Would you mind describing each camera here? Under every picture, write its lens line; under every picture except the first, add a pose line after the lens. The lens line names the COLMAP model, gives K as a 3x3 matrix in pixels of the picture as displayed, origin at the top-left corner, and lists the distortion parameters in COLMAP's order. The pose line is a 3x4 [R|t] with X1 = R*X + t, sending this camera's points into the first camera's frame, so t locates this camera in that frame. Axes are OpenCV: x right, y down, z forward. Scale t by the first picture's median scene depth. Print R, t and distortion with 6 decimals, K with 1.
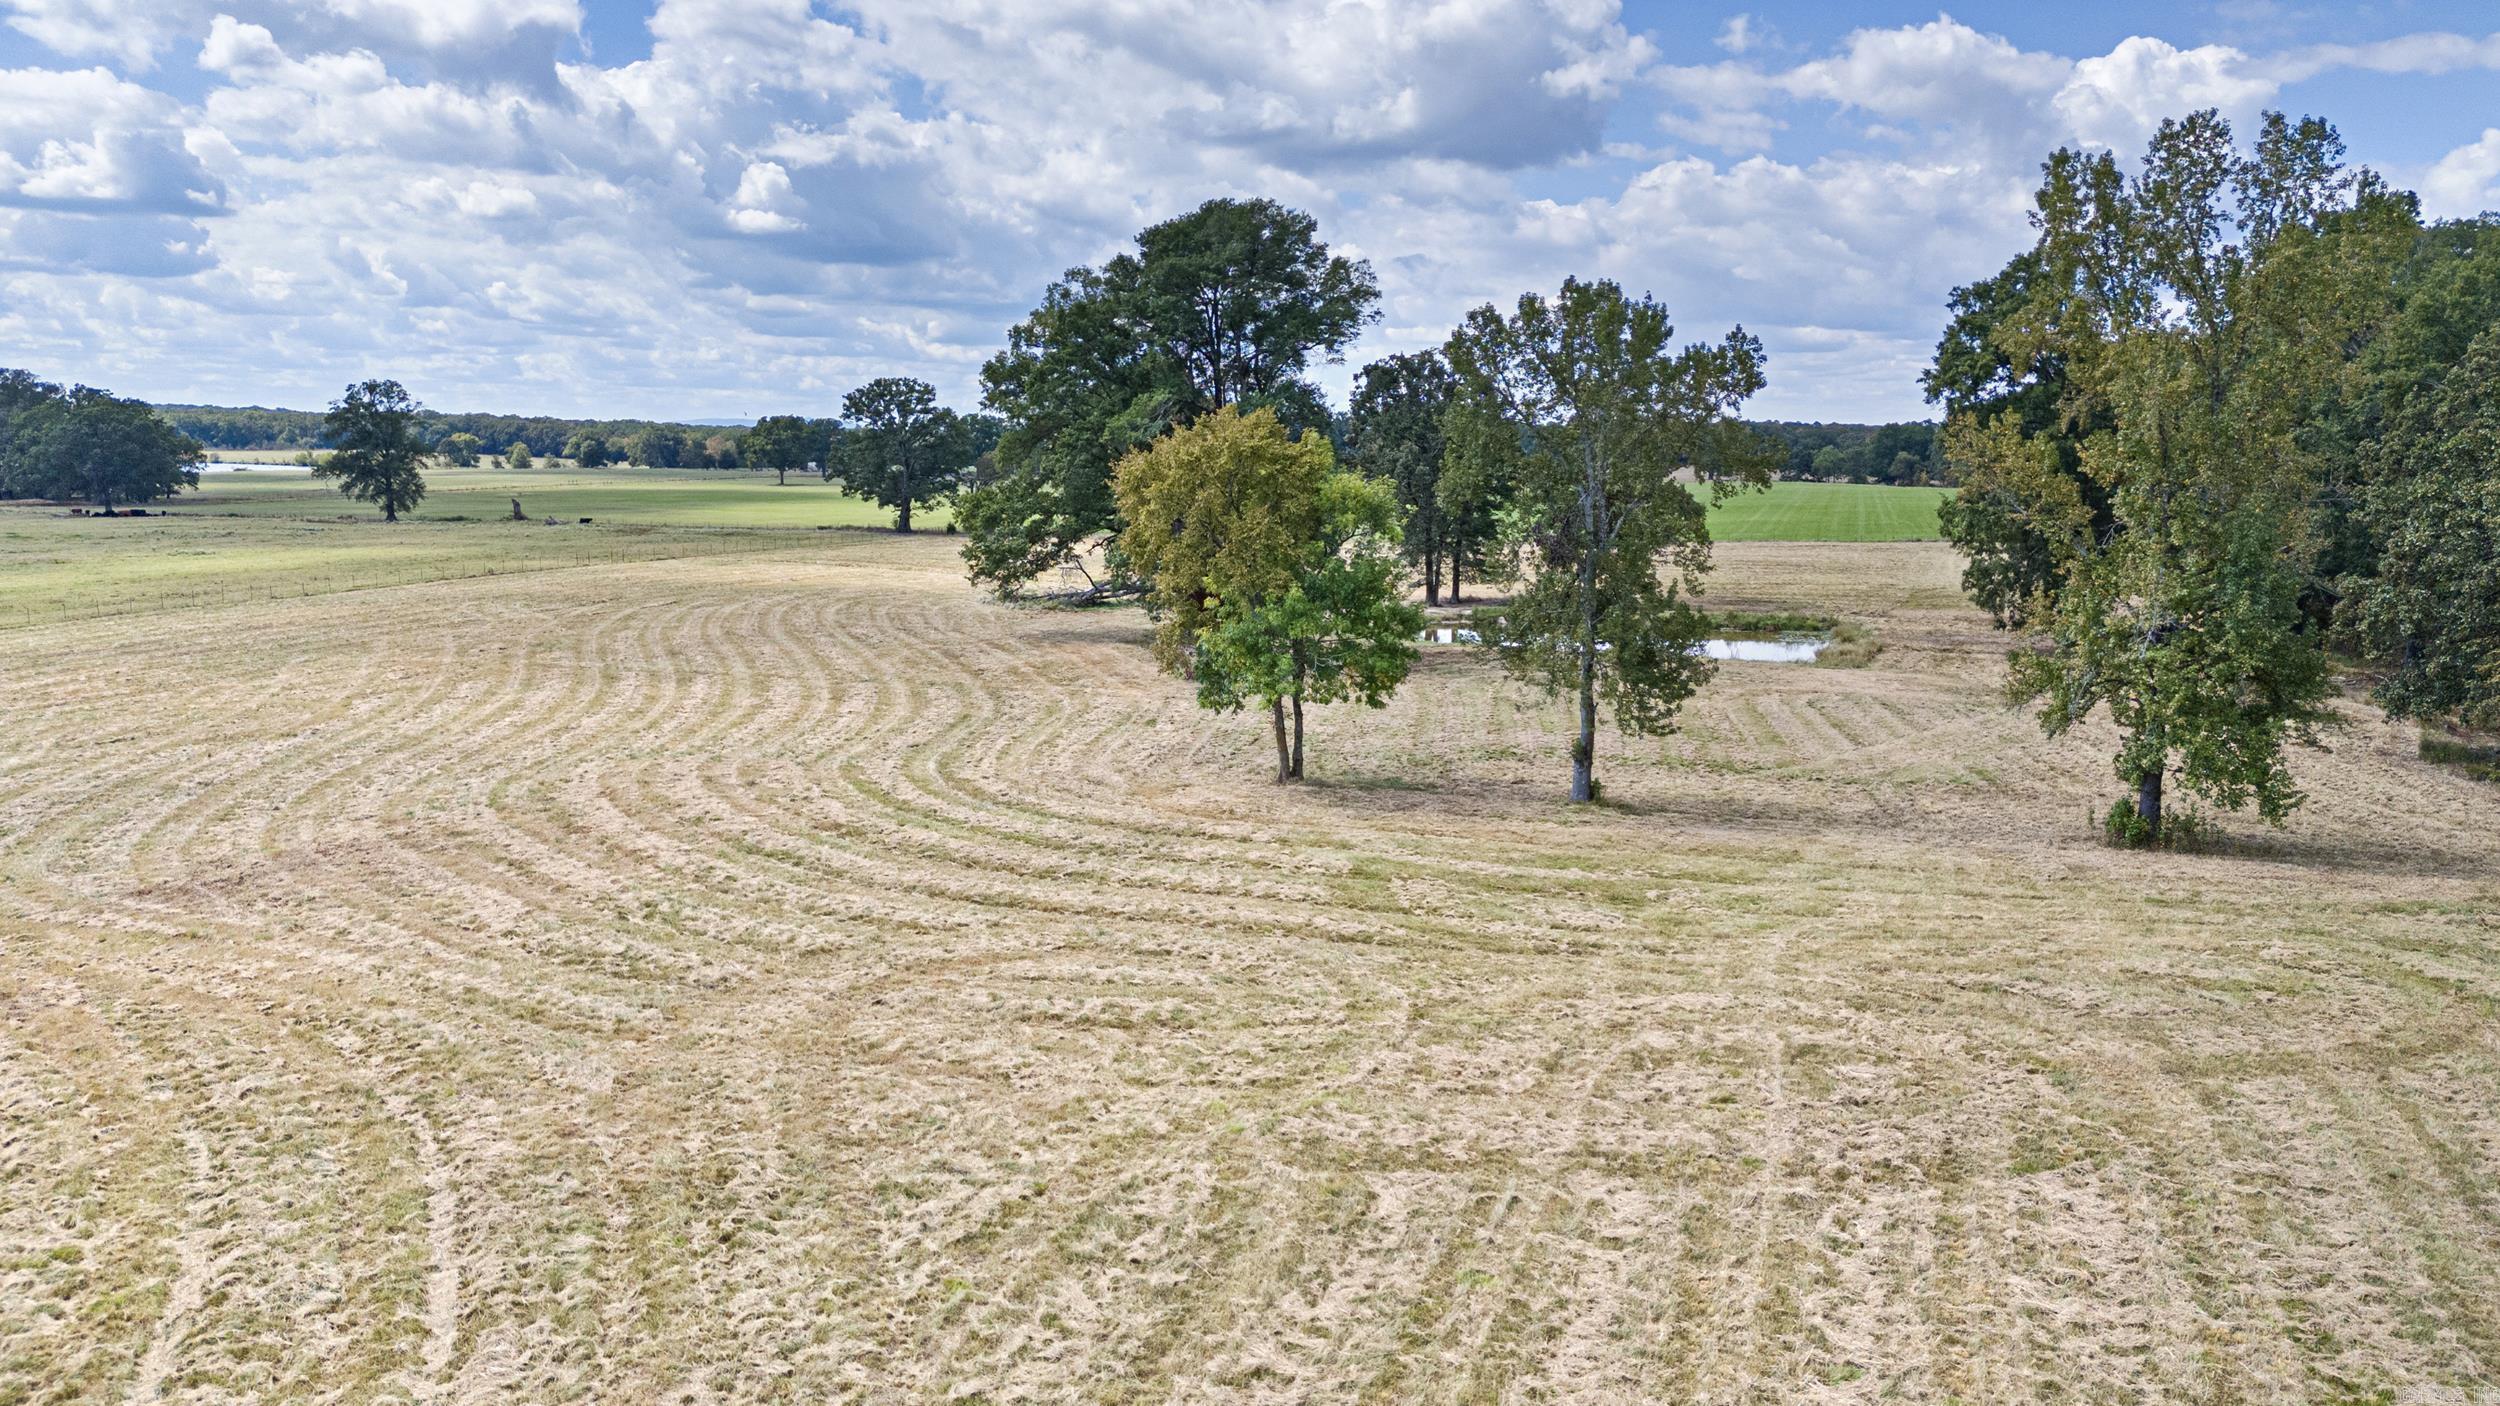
lens RADIAL K [[1840.3, 0, 1240.5], [0, 1840.3, 670.6], [0, 0, 1]] dist [0.065094, -0.058258]
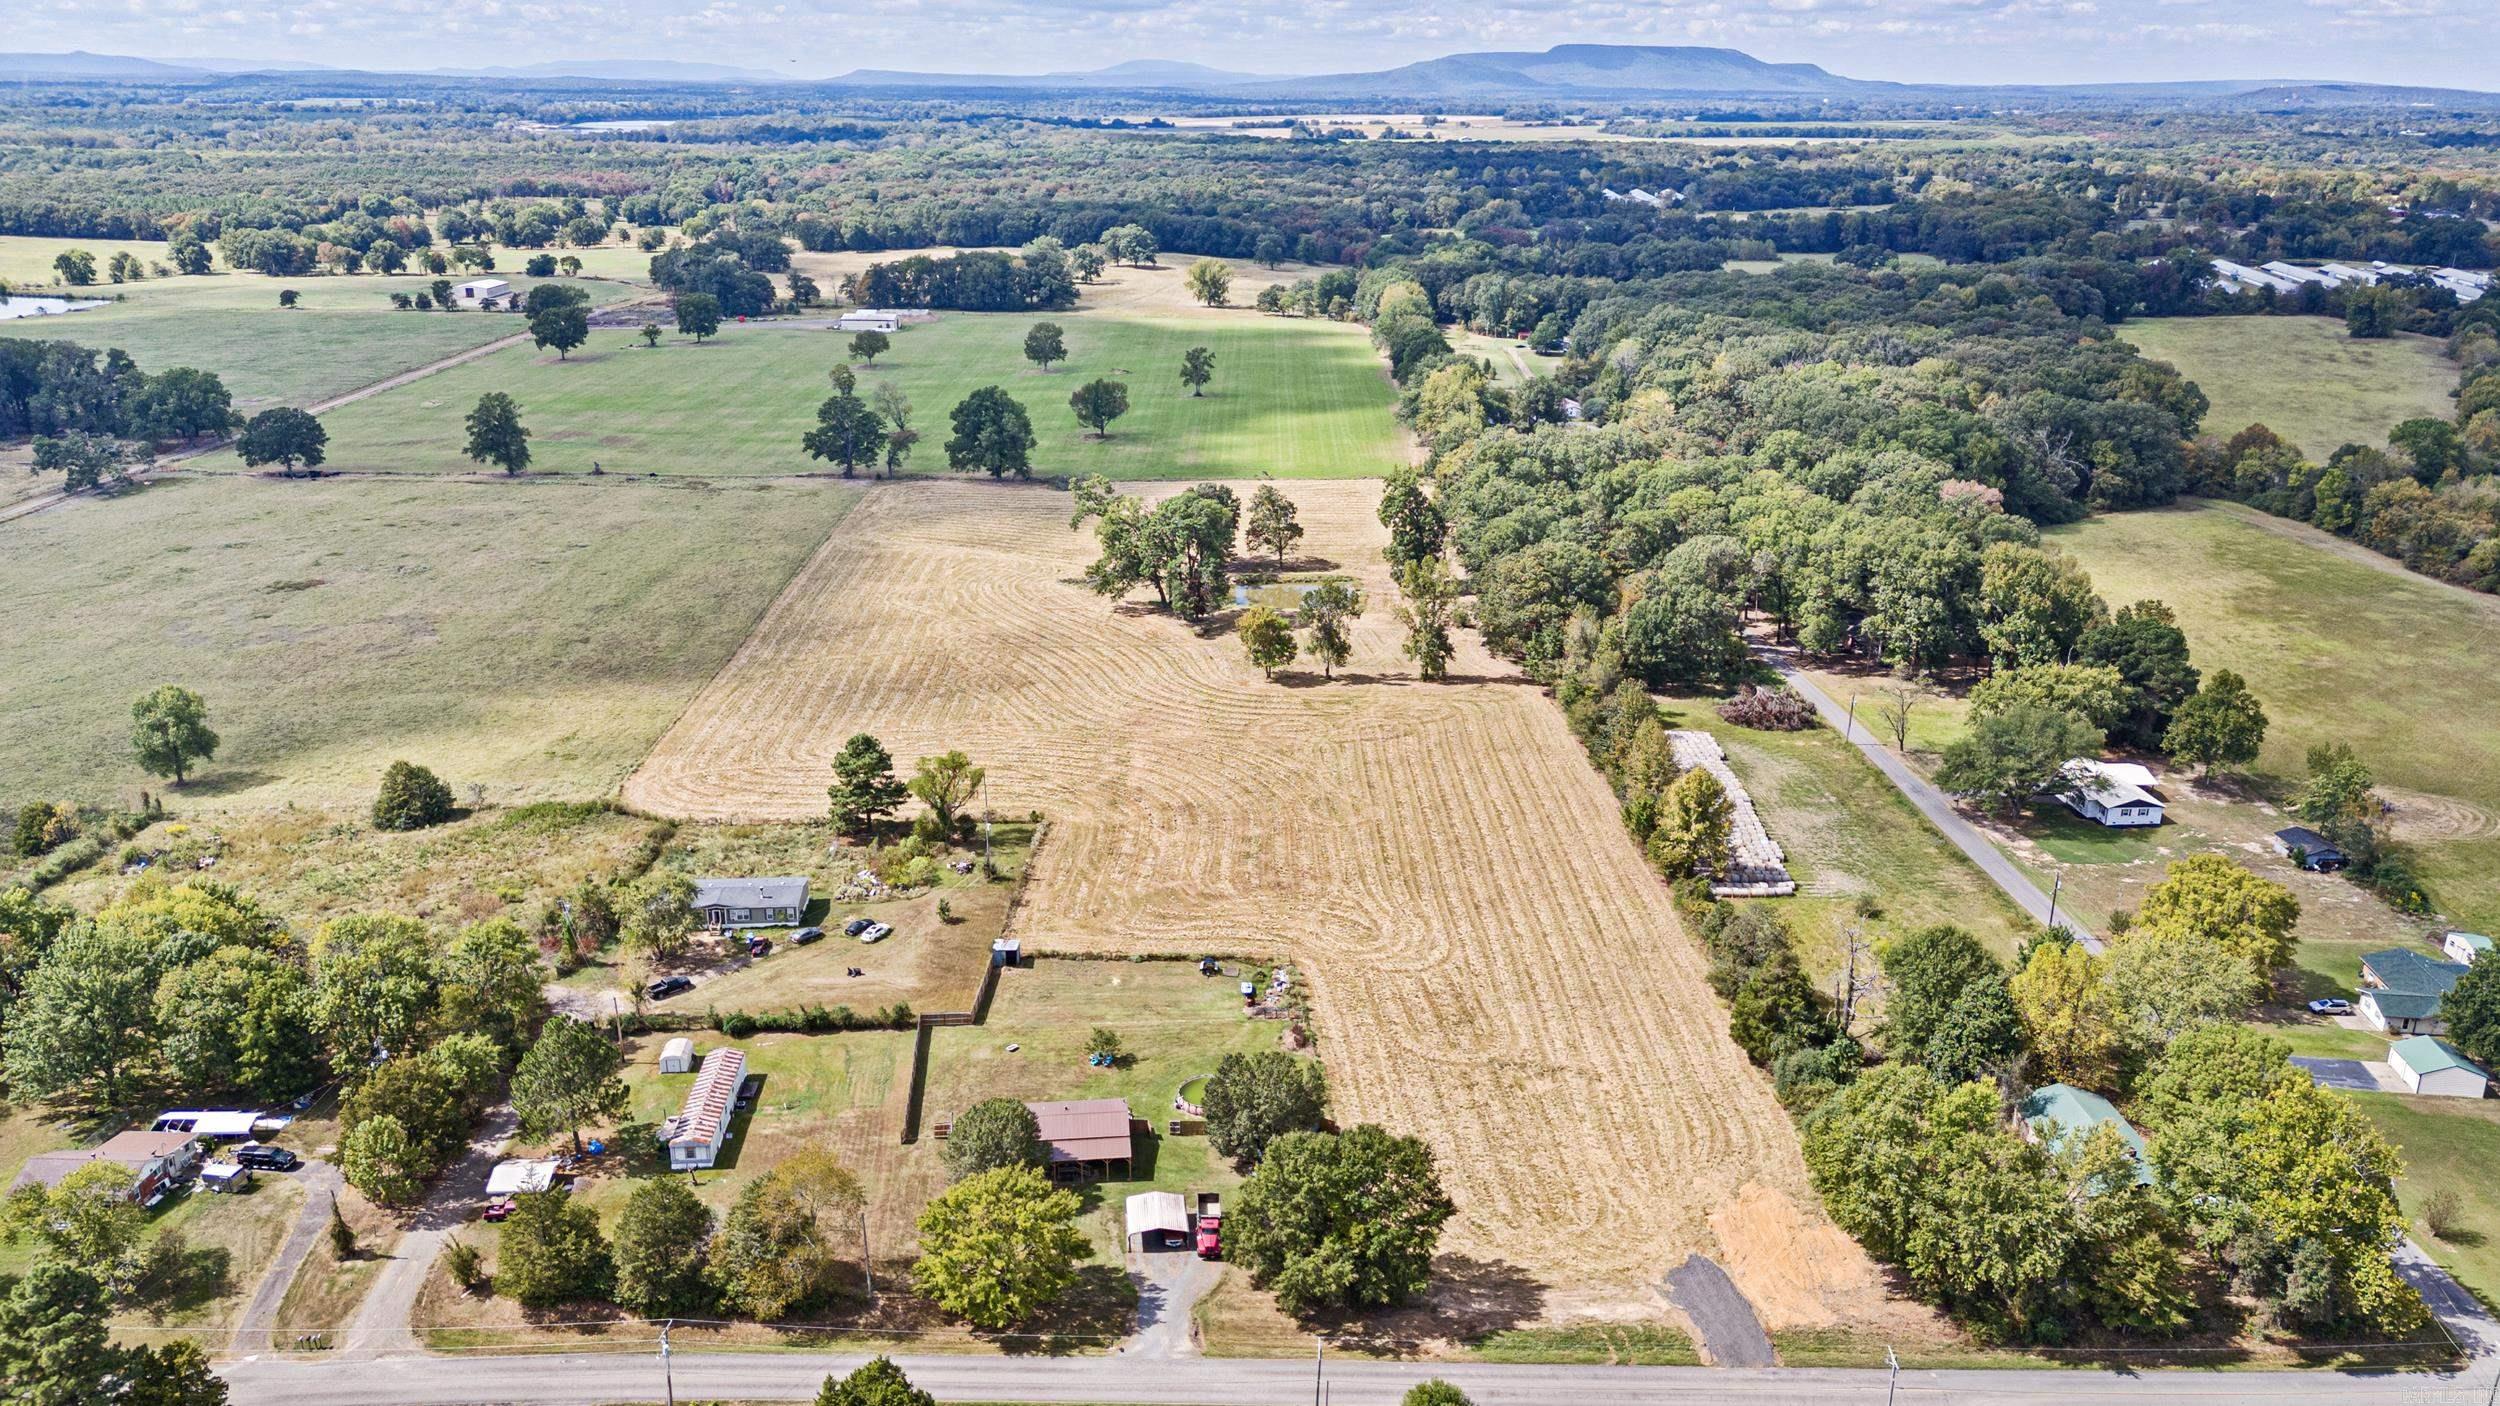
lens RADIAL K [[1840.3, 0, 1272.0], [0, 1840.3, 717.8], [0, 0, 1]] dist [0.065094, -0.058258]
pose [[0.947755, -0.096163, 0.304160, -0.838419], [0.031010, 0.976739, 0.212177, -0.501960], [-0.317489, -0.191660, 0.928691, -2.048347]]
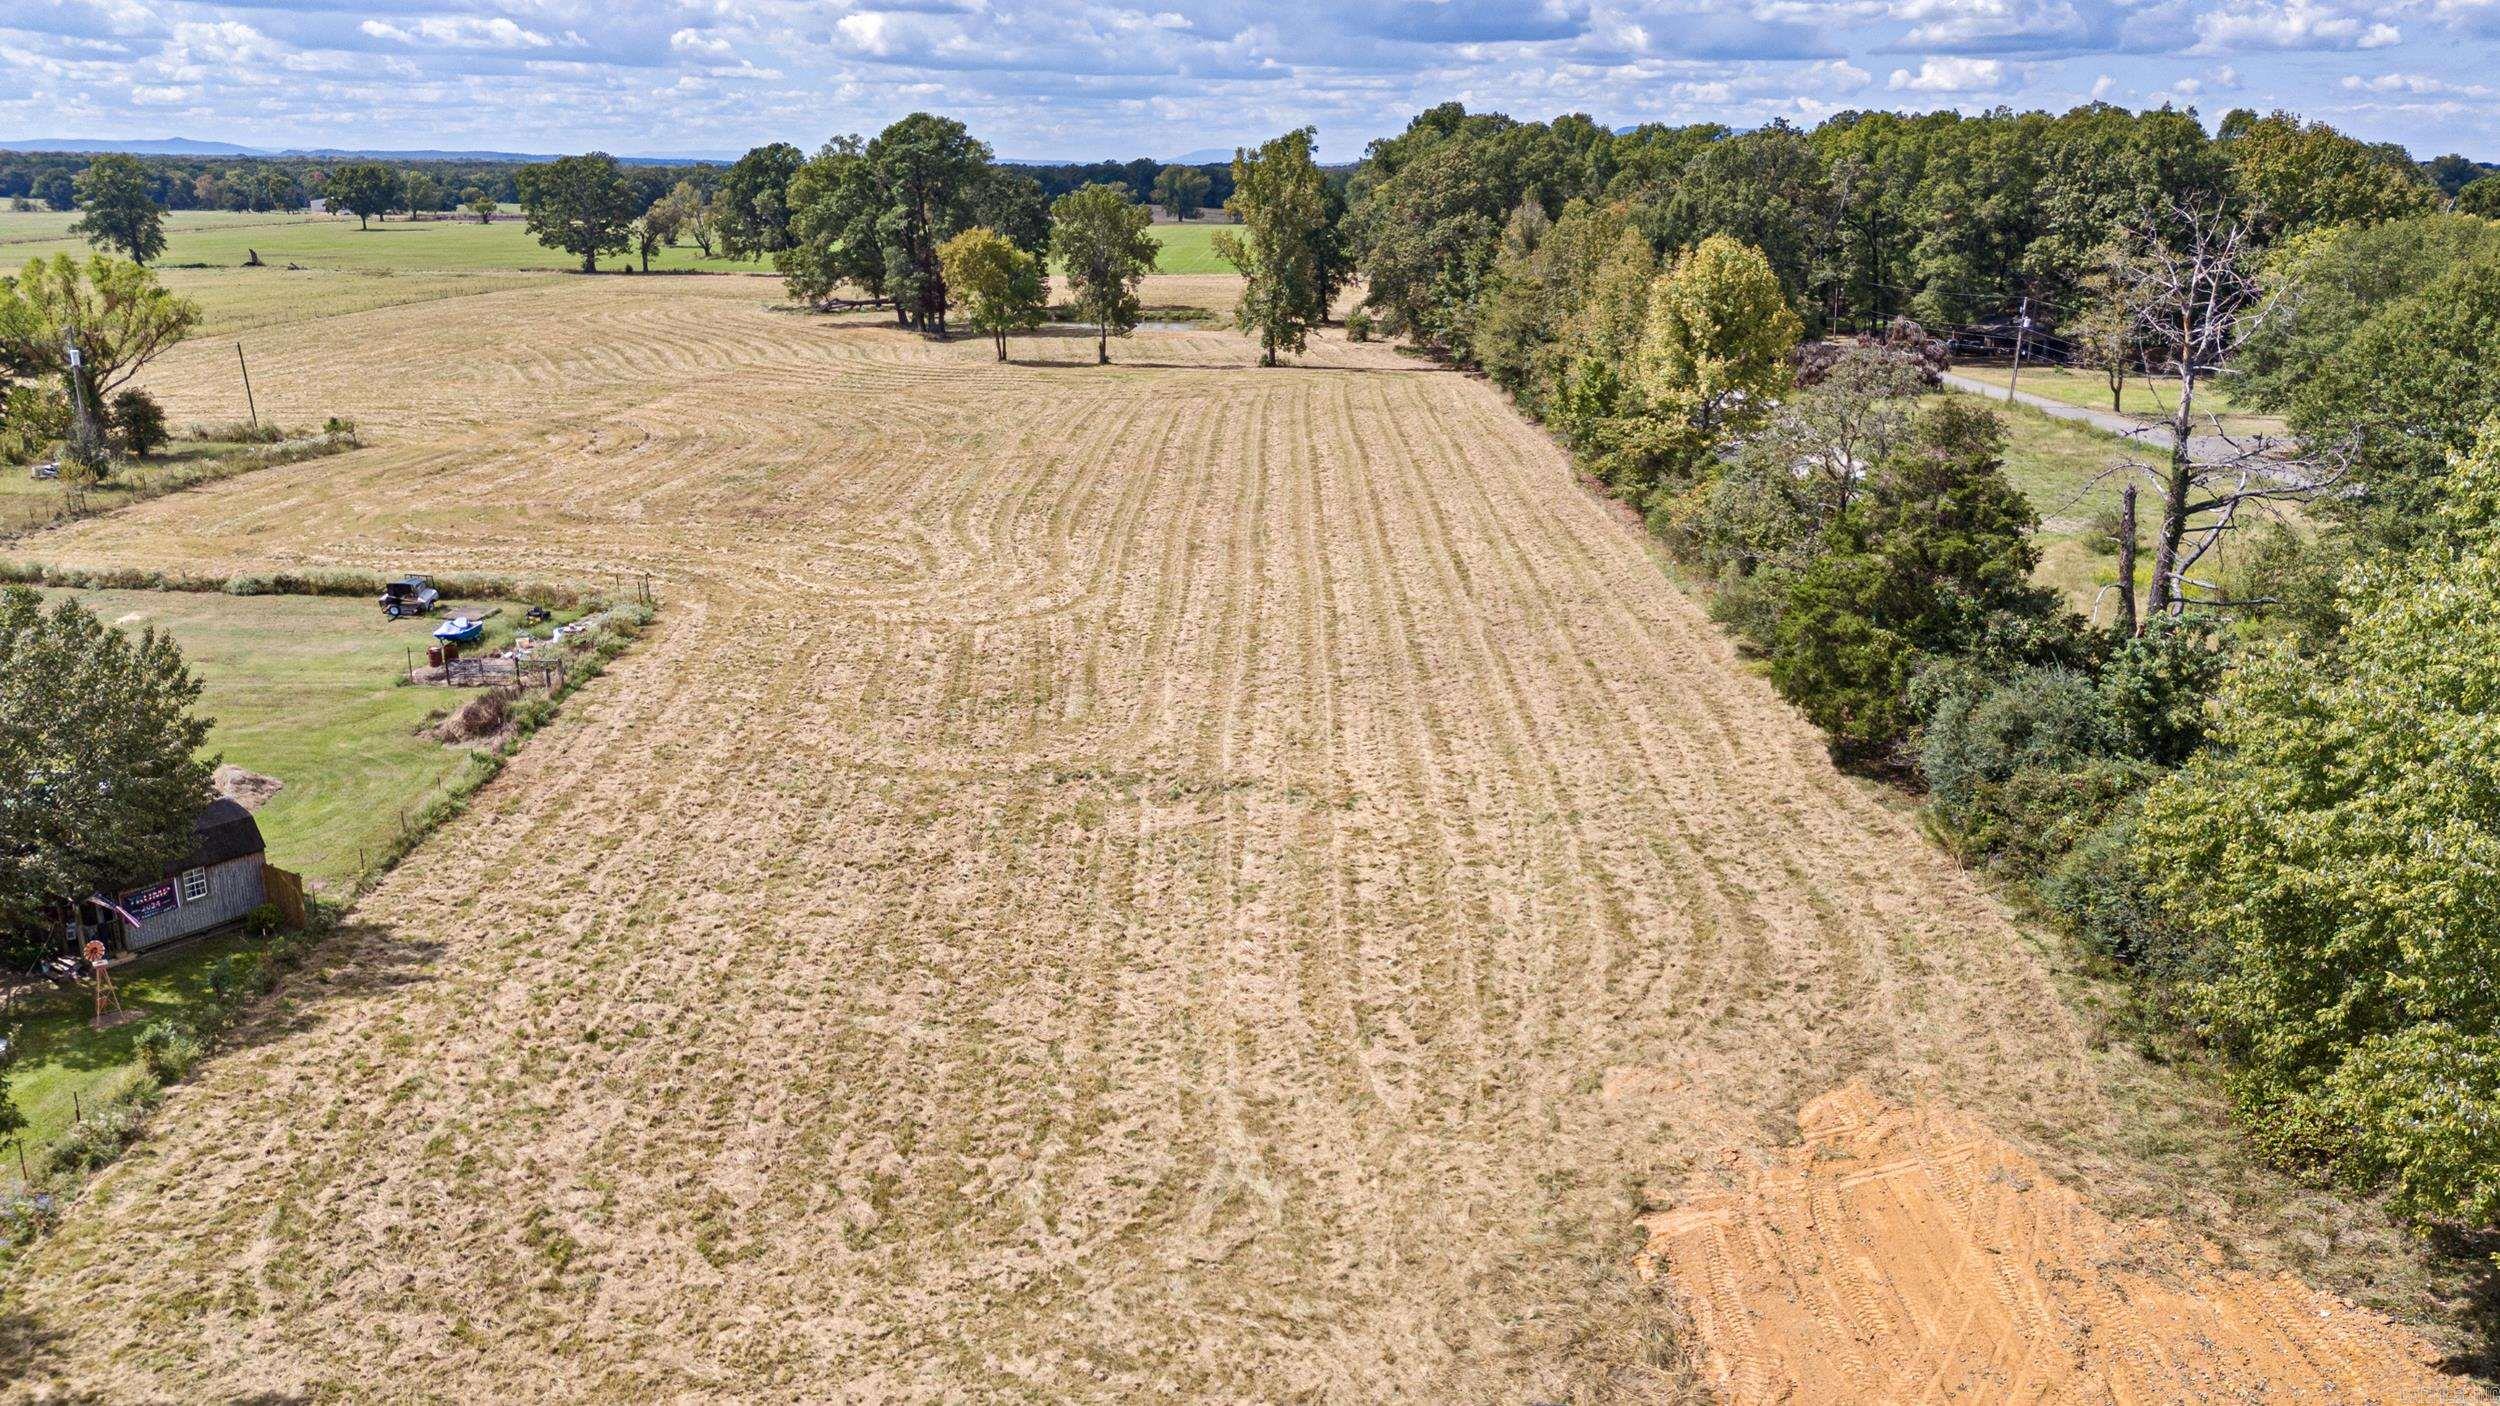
lens RADIAL K [[1840.3, 0, 1274.6], [0, 1840.3, 719.3], [0, 0, 1]] dist [0.065094, -0.058258]
pose [[0.958585, -0.078957, 0.273642, -0.229054], [0.033270, 0.985269, 0.167743, 0.081071], [-0.282855, -0.151692, 0.947092, -1.115232]]
